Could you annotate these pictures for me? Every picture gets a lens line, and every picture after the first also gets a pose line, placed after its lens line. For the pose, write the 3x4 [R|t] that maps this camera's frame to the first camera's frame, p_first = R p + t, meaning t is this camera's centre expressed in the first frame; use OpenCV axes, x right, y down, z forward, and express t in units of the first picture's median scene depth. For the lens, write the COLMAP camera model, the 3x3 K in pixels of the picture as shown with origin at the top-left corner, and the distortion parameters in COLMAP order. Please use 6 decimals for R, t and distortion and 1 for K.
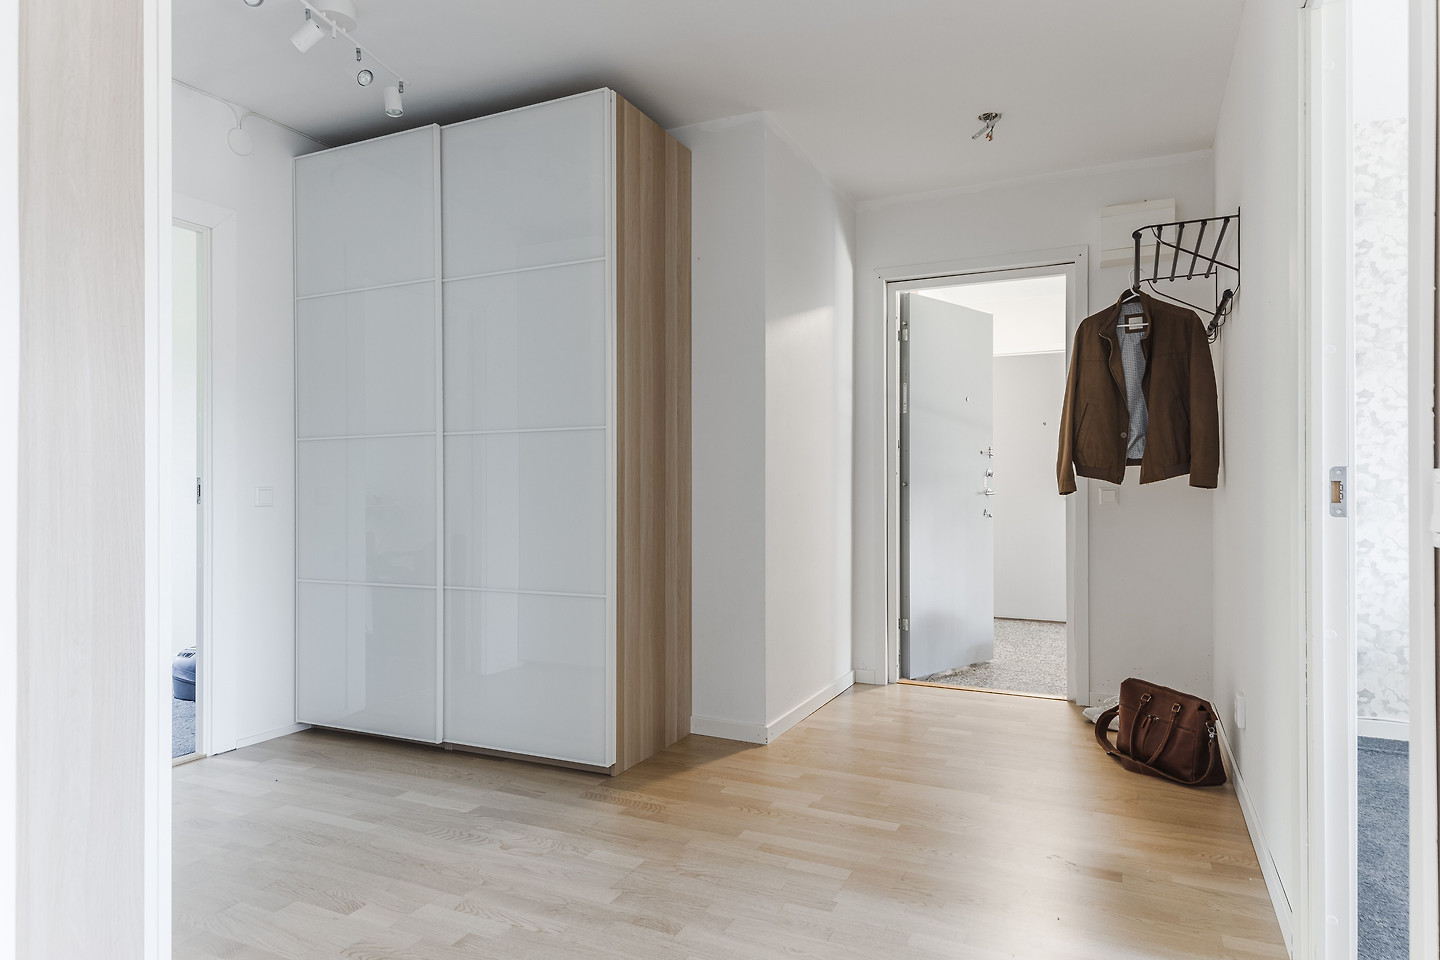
lens RADIAL K [[861.1, 0, 717.0], [0, 861.1, 485.1], [0, 0, 1]] dist [0.009403, 0.001116]
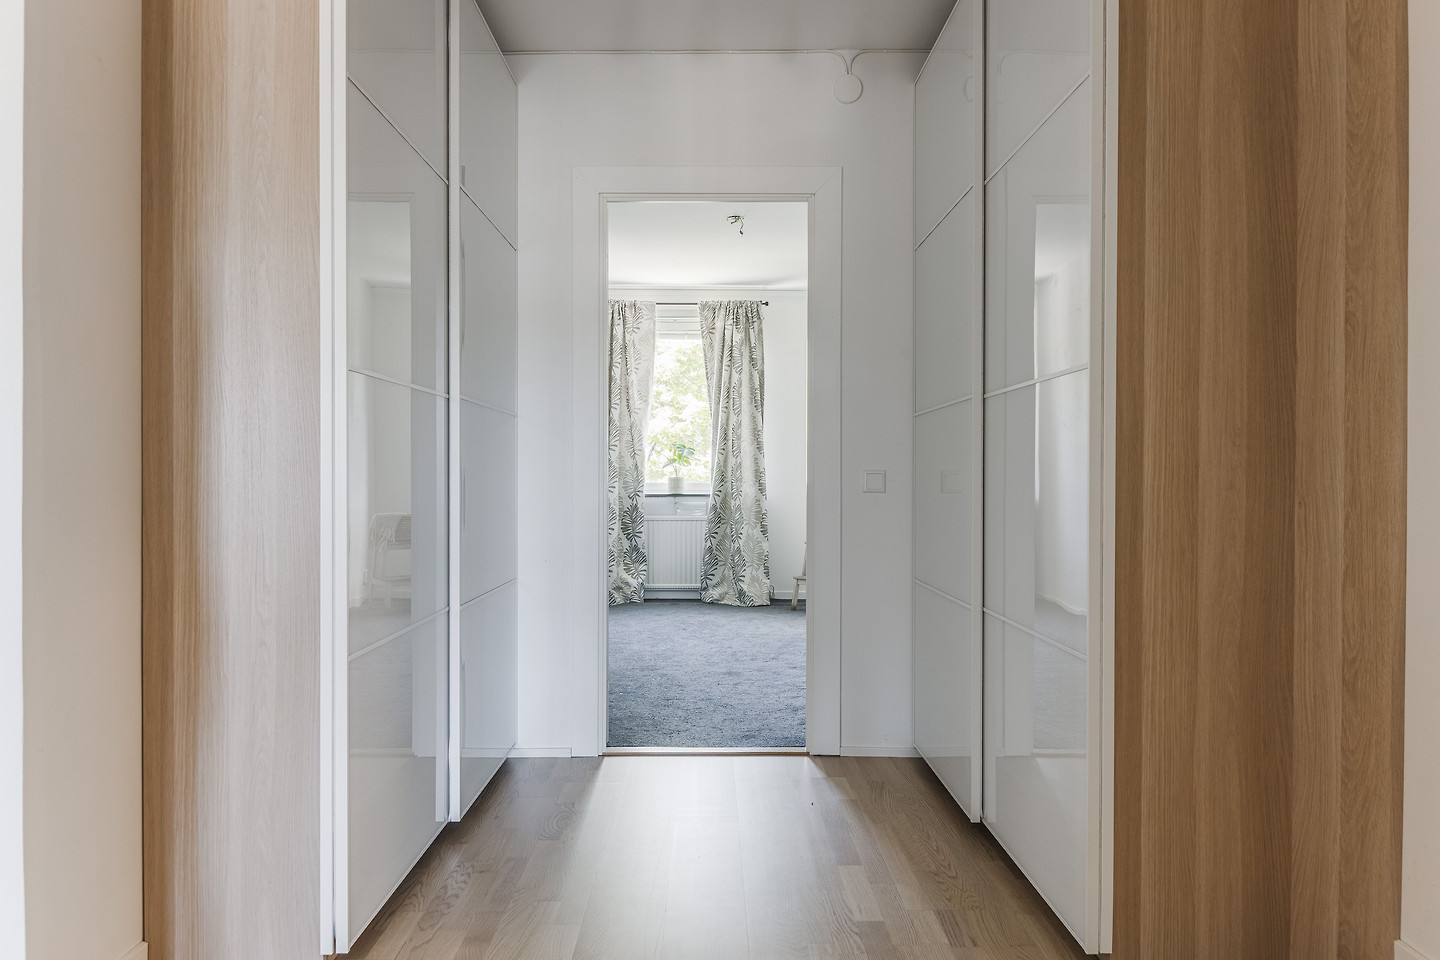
lens RADIAL K [[960.8, 0, 718.9], [0, 960.8, 483.7], [0, 0, 1]] dist [-0.002797, -0.000755]
pose [[0.435120, 0.013102, -0.900277, 0.318861], [-0.001387, 0.999903, 0.013881, 0.003021], [0.900371, -0.004792, 0.435096, 0.467442]]
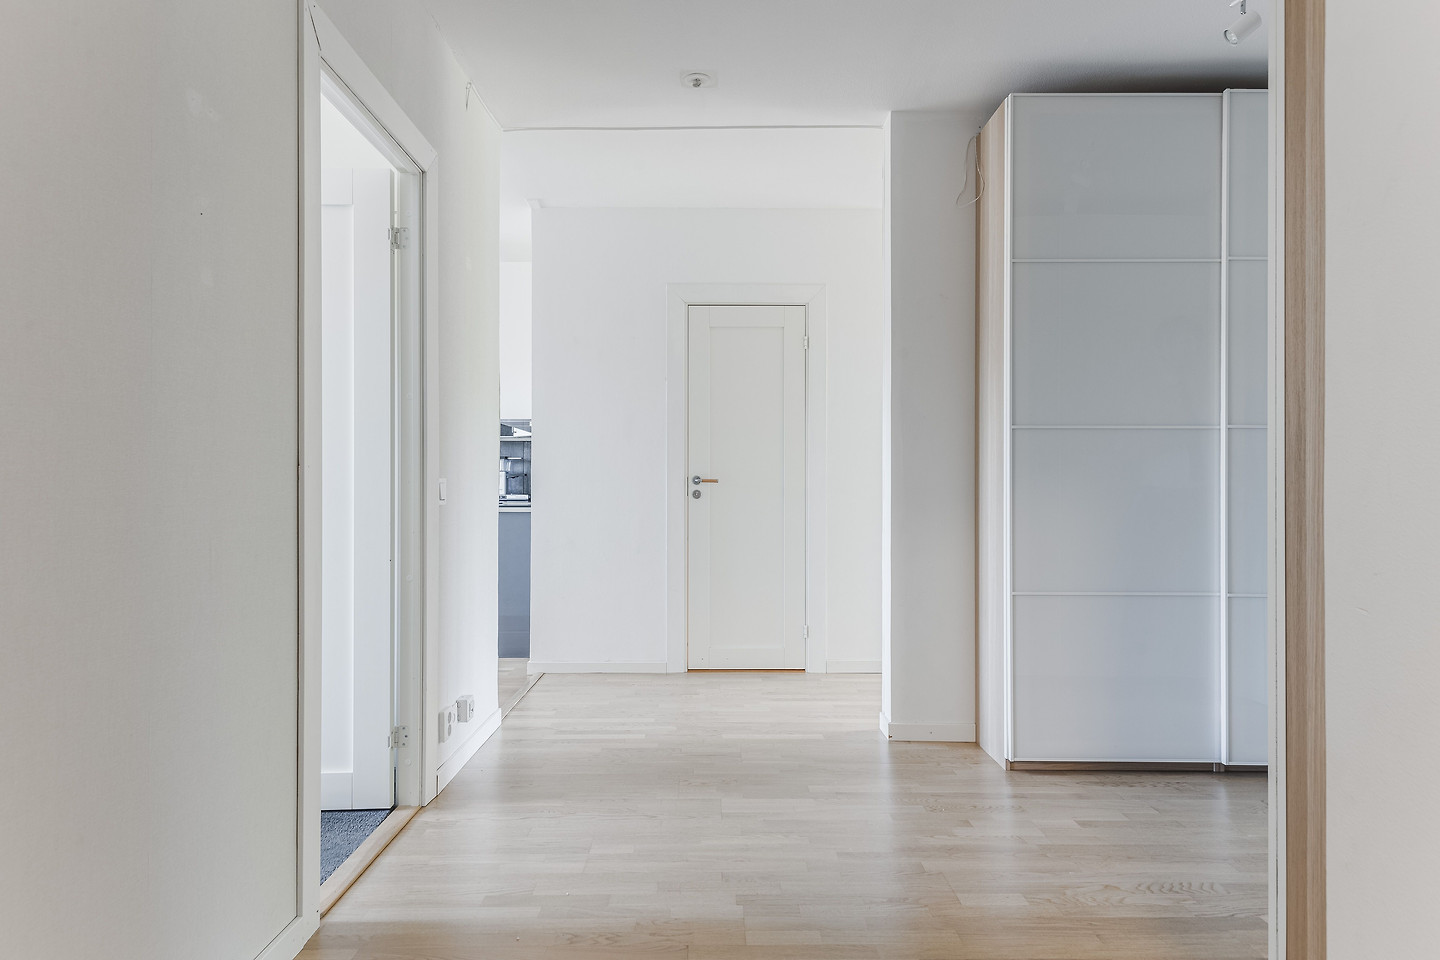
lens RADIAL K [[881.3, 0, 716.7], [0, 881.3, 483.2], [0, 0, 1]] dist [0.018380, -0.007086]
pose [[-0.901592, 0.000612, -0.432587, 0.394911], [0.006256, 0.999913, -0.011623, 0.007888], [0.432542, -0.013186, -0.901517, 1.260741]]
